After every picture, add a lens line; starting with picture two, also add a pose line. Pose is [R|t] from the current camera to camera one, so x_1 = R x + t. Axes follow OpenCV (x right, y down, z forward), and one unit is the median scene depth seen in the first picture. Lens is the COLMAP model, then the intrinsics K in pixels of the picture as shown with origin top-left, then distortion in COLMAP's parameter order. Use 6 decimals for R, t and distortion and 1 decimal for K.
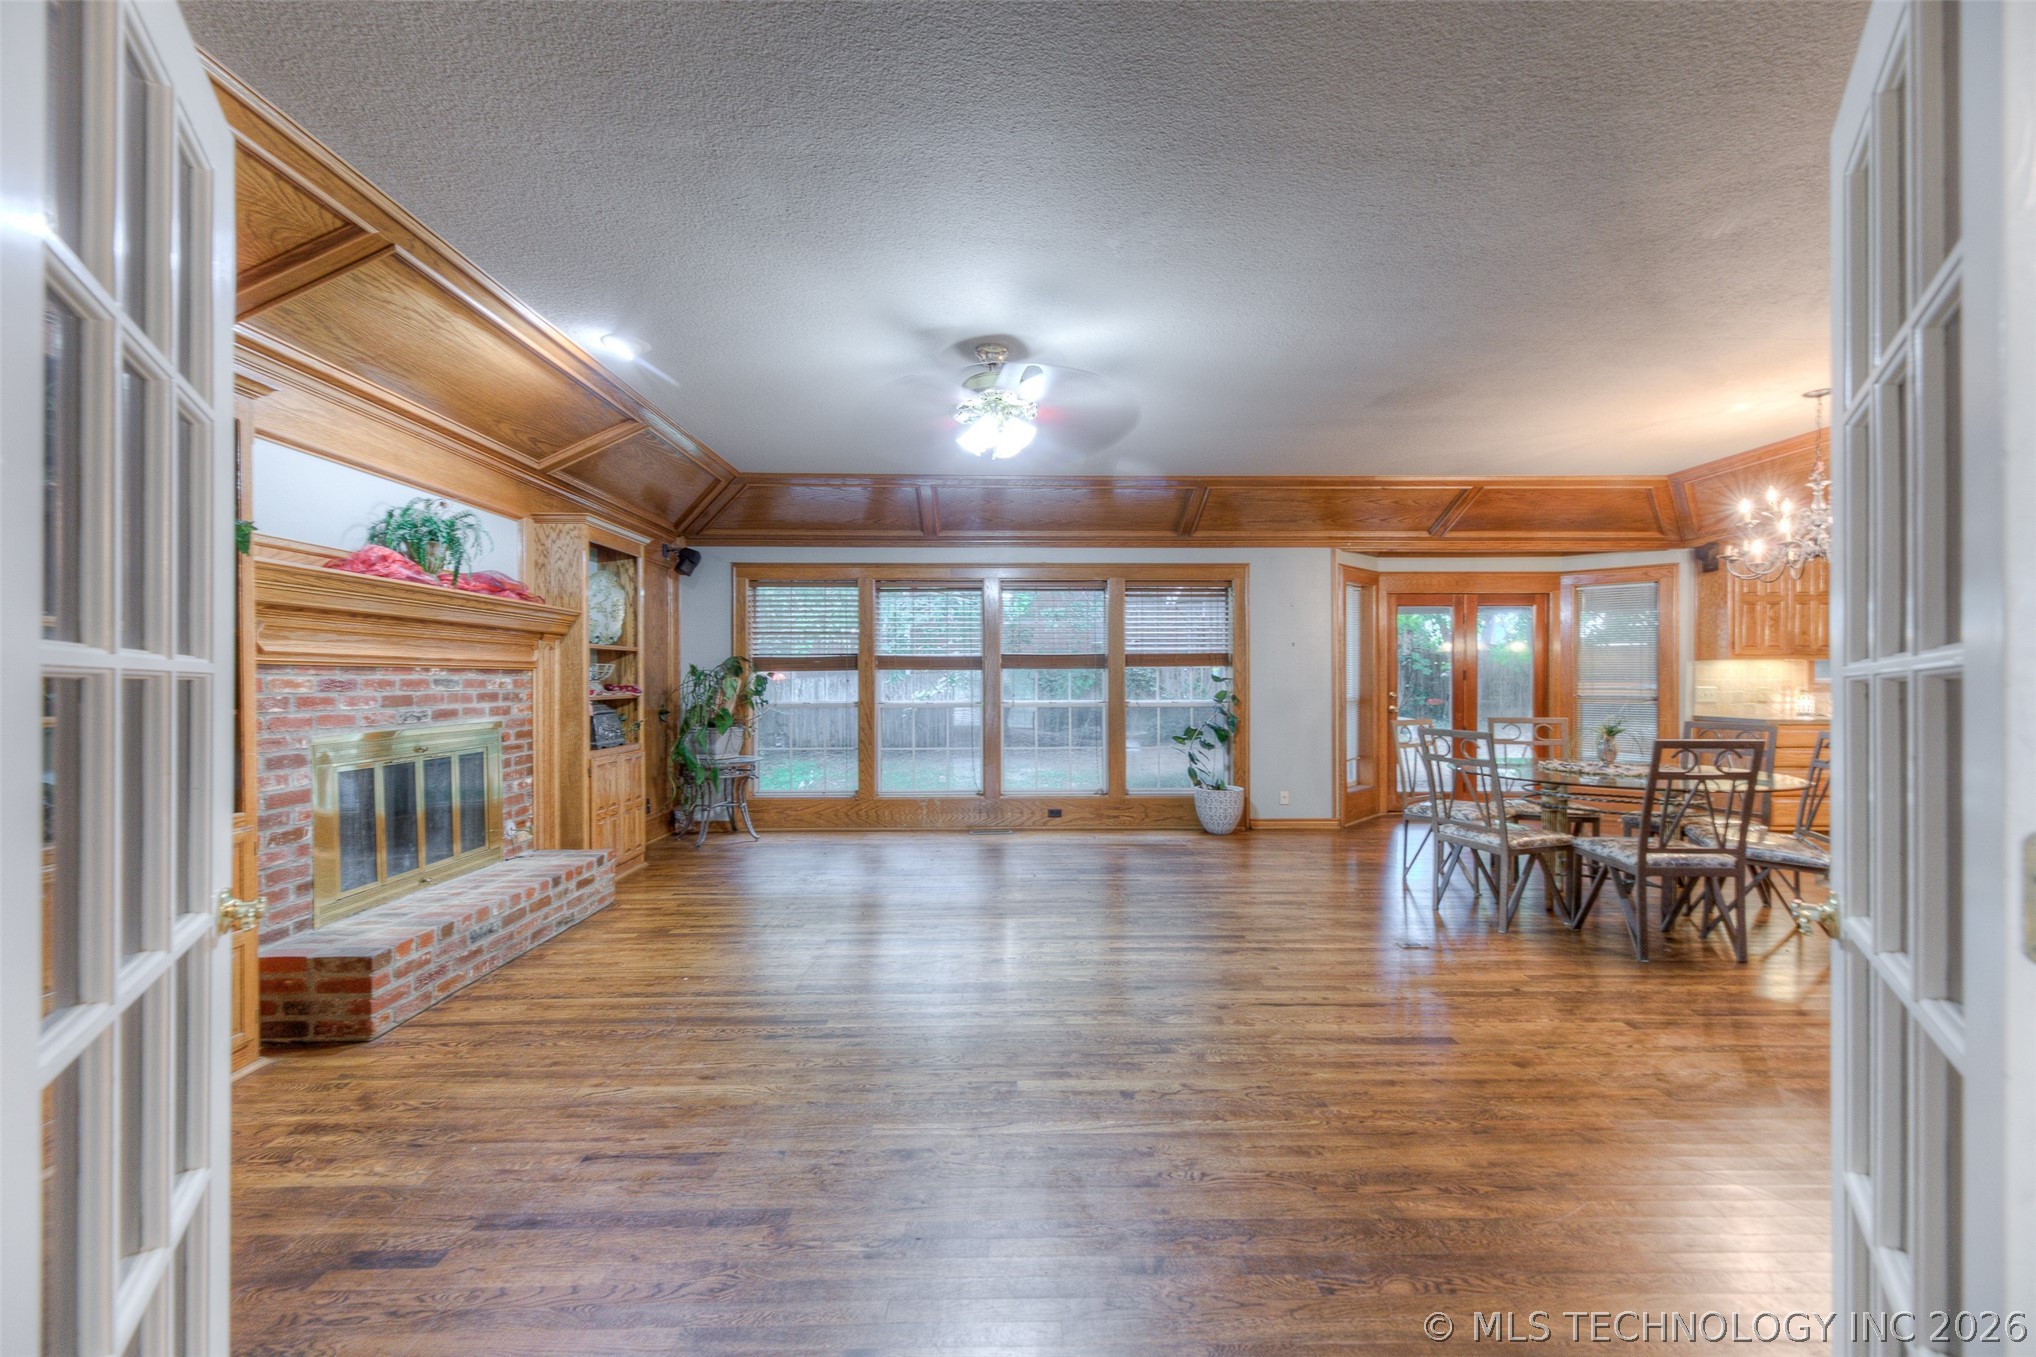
lens RADIAL K [[807.6, 0, 1006.8], [0, 807.6, 676.9], [0, 0, 1]] dist [0.010746, -0.000783]
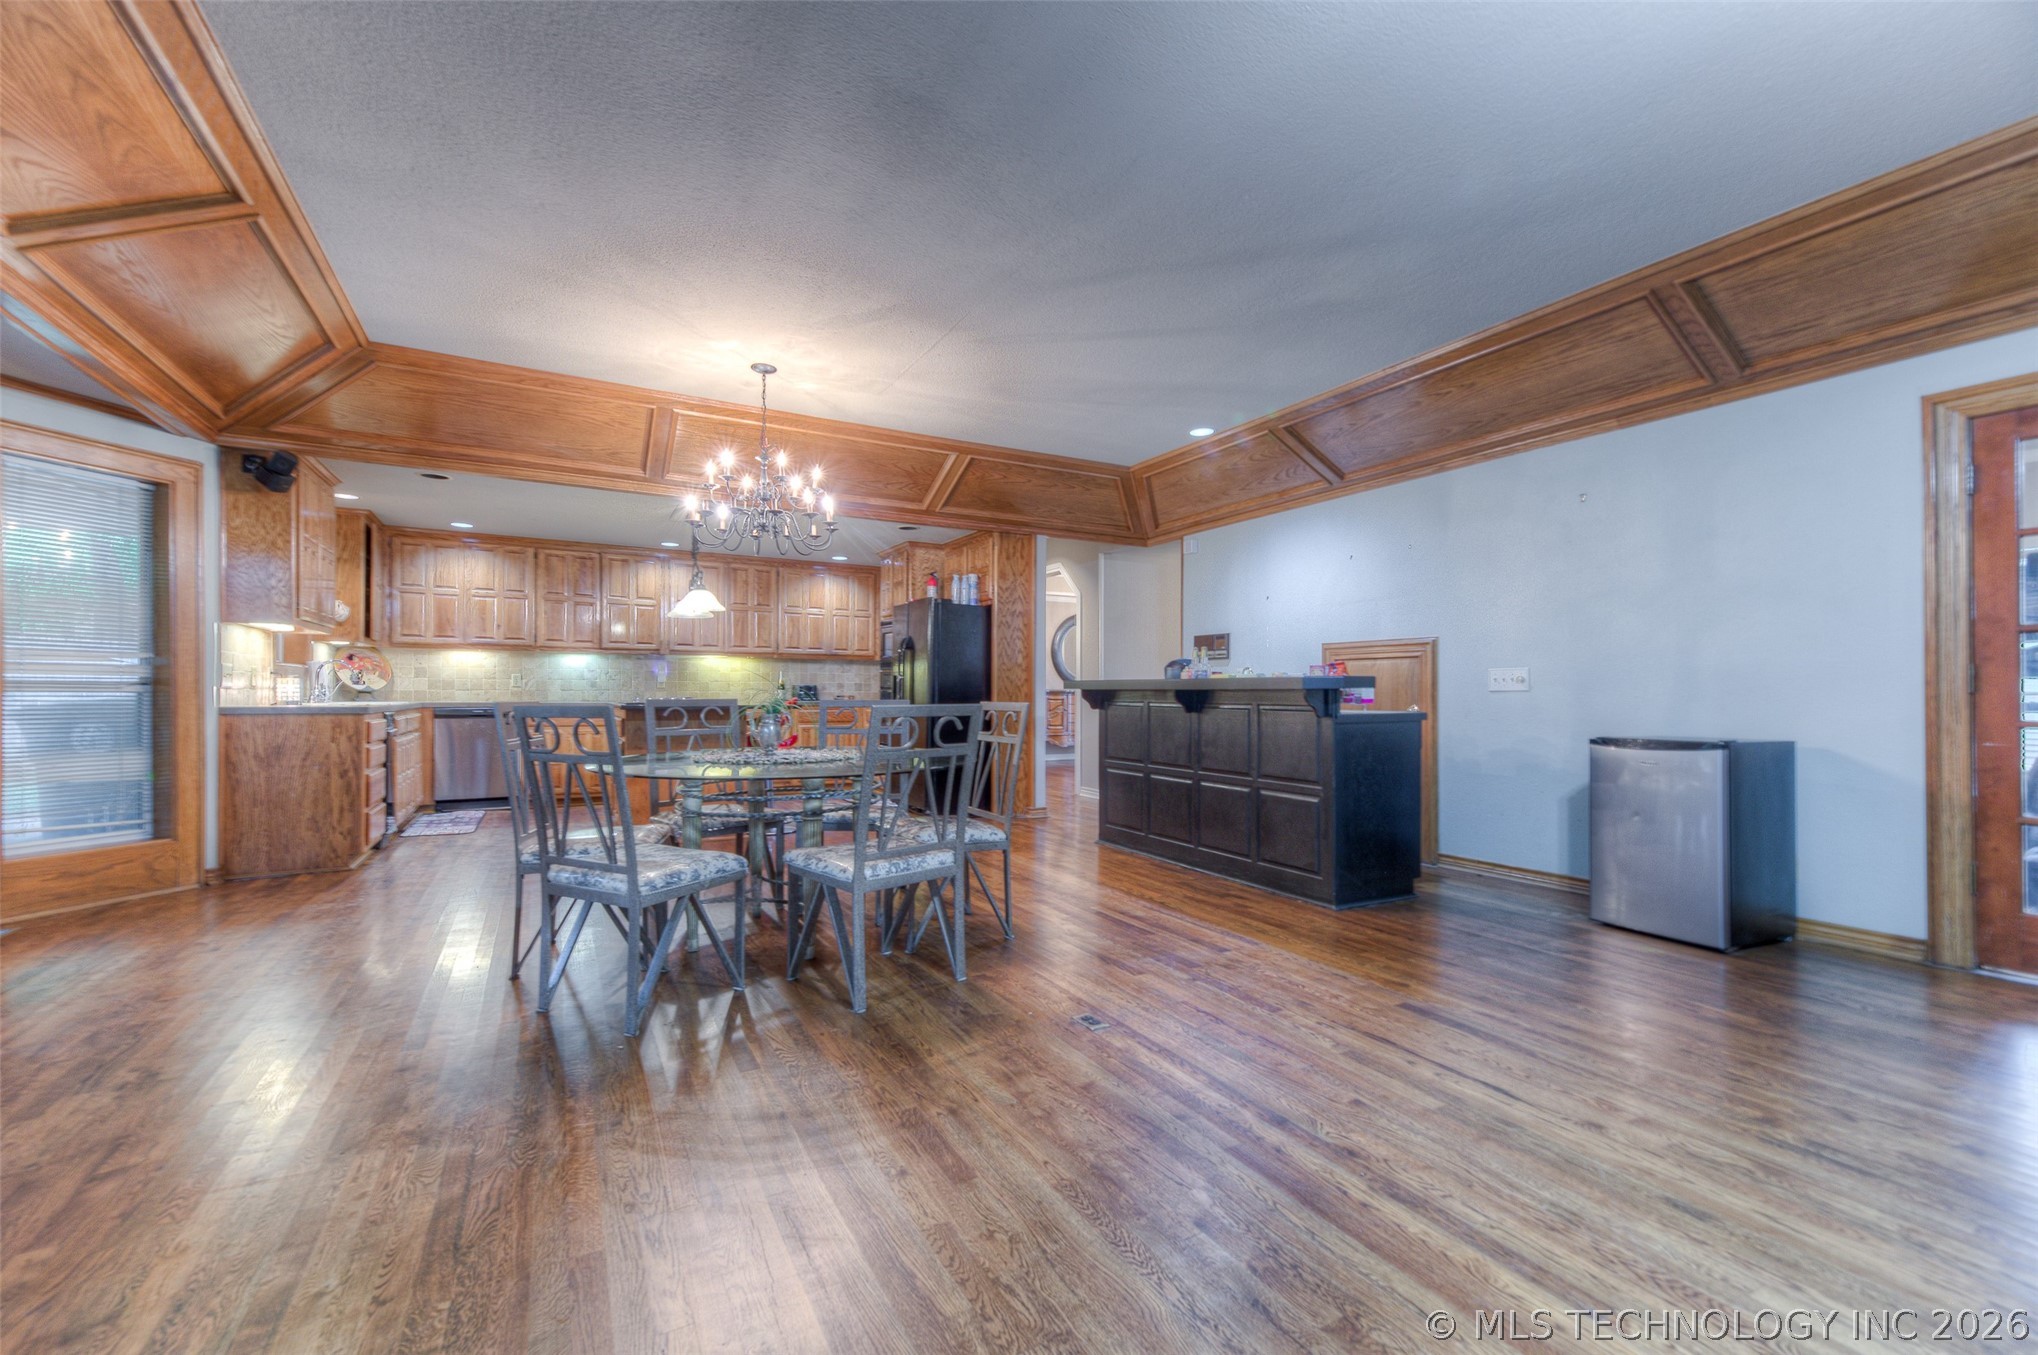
lens RADIAL K [[835.5, 0, 1015.2], [0, 835.5, 686.8], [0, 0, 1]] dist [0.006444, -0.000596]
pose [[-0.479551, 0.007447, 0.877483, -0.063785], [-0.005114, 0.999923, -0.011281, 0.055152], [-0.877499, -0.009898, -0.479476, 1.197496]]
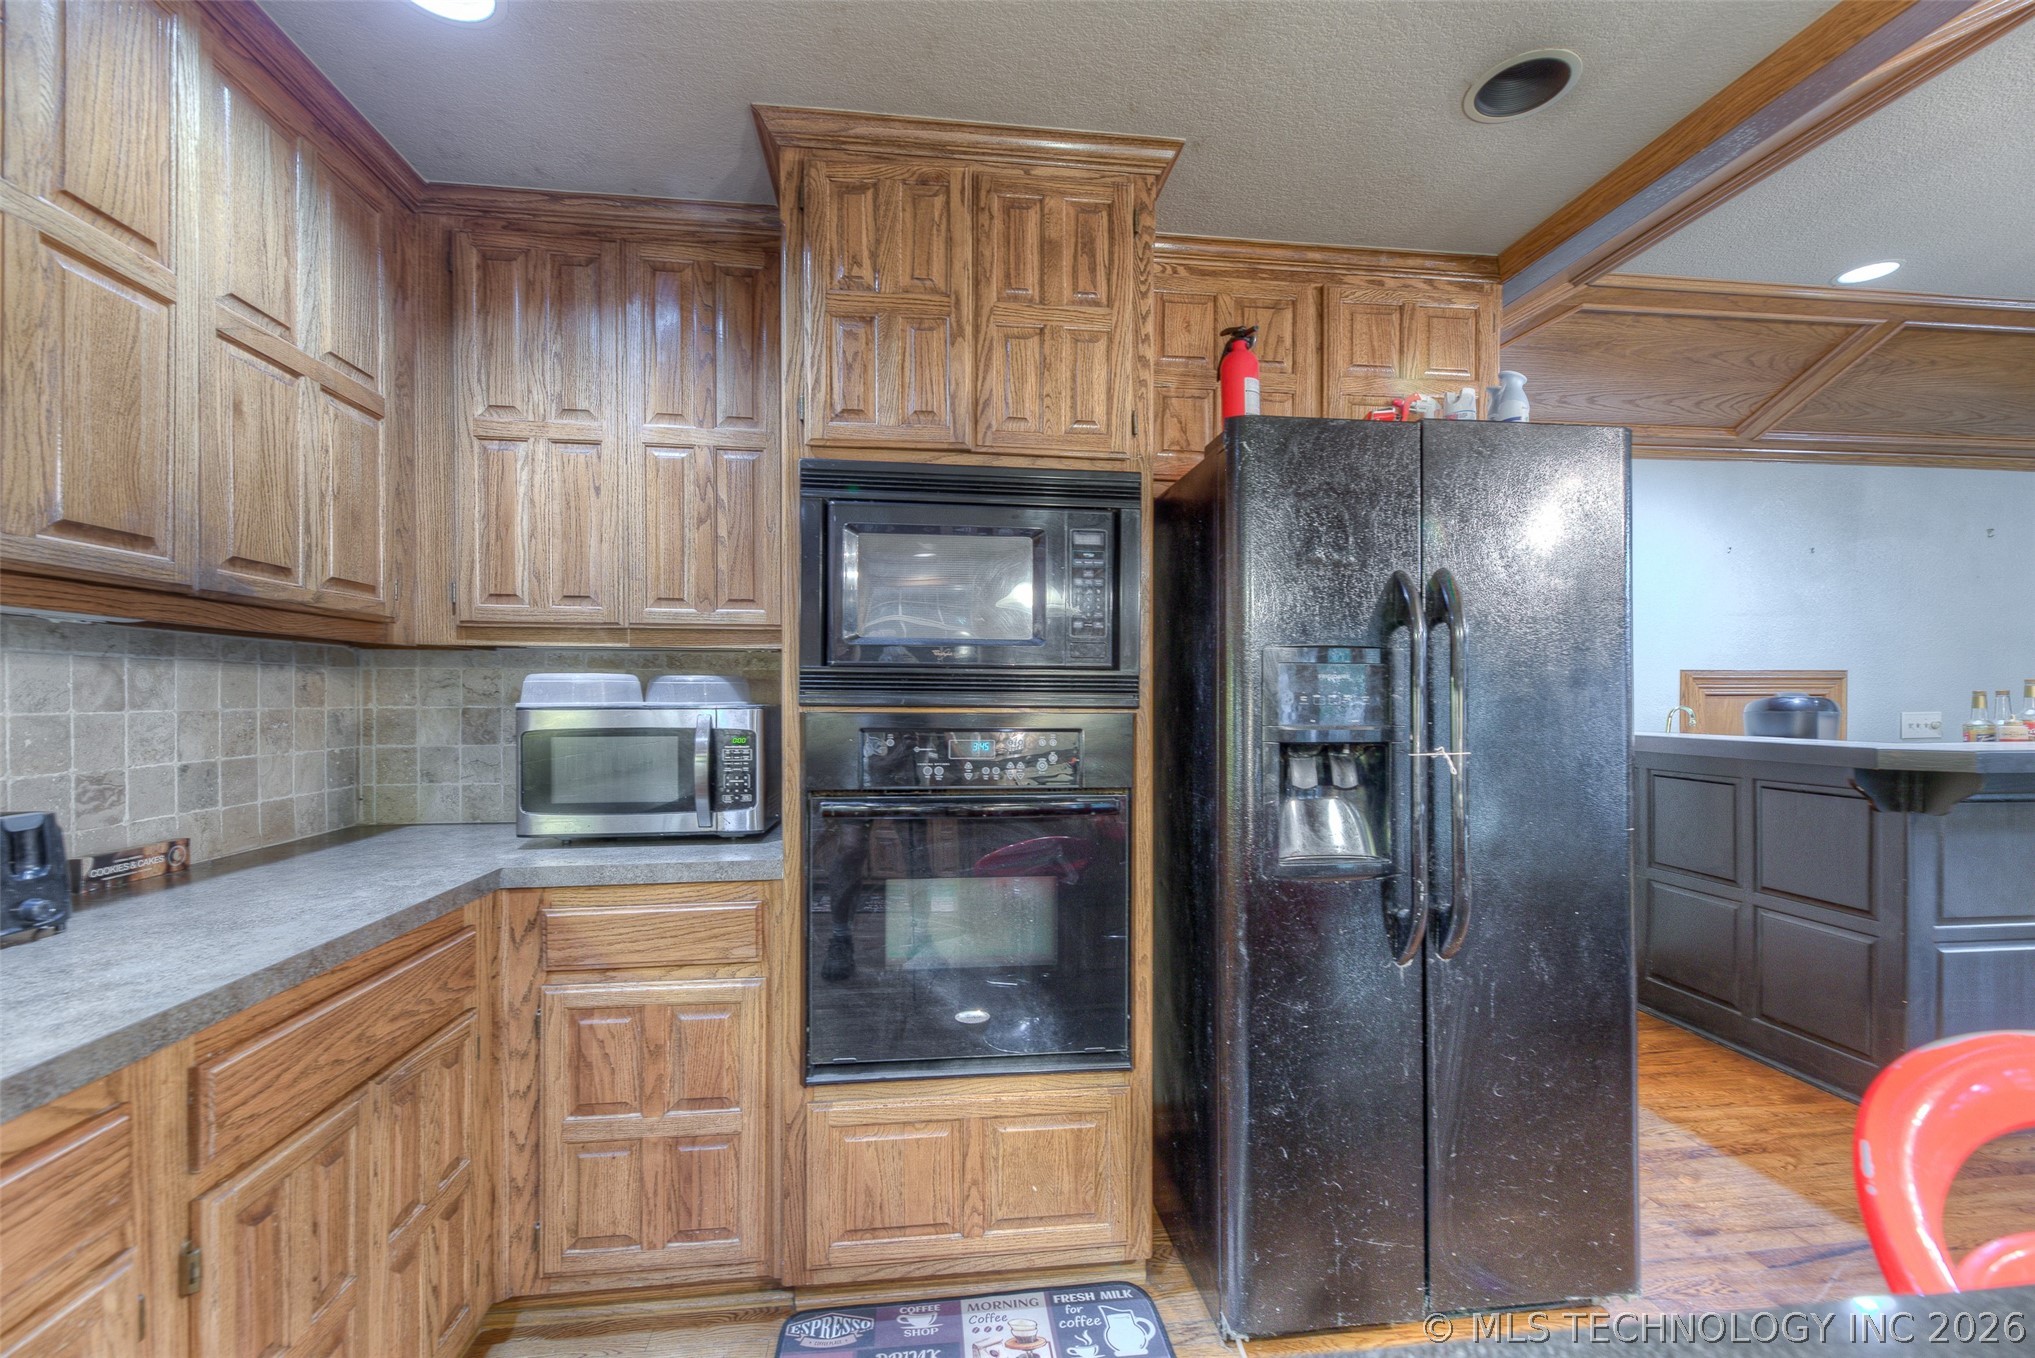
lens RADIAL K [[834.2, 0, 1008.4], [0, 834.2, 703.2], [0, 0, 1]] dist [0.006444, -0.000596]
pose [[-0.993373, 0.003483, -0.114882, 1.675888], [0.002888, 0.999982, 0.005353, -0.005143], [0.114898, 0.004986, -0.993365, 0.951218]]
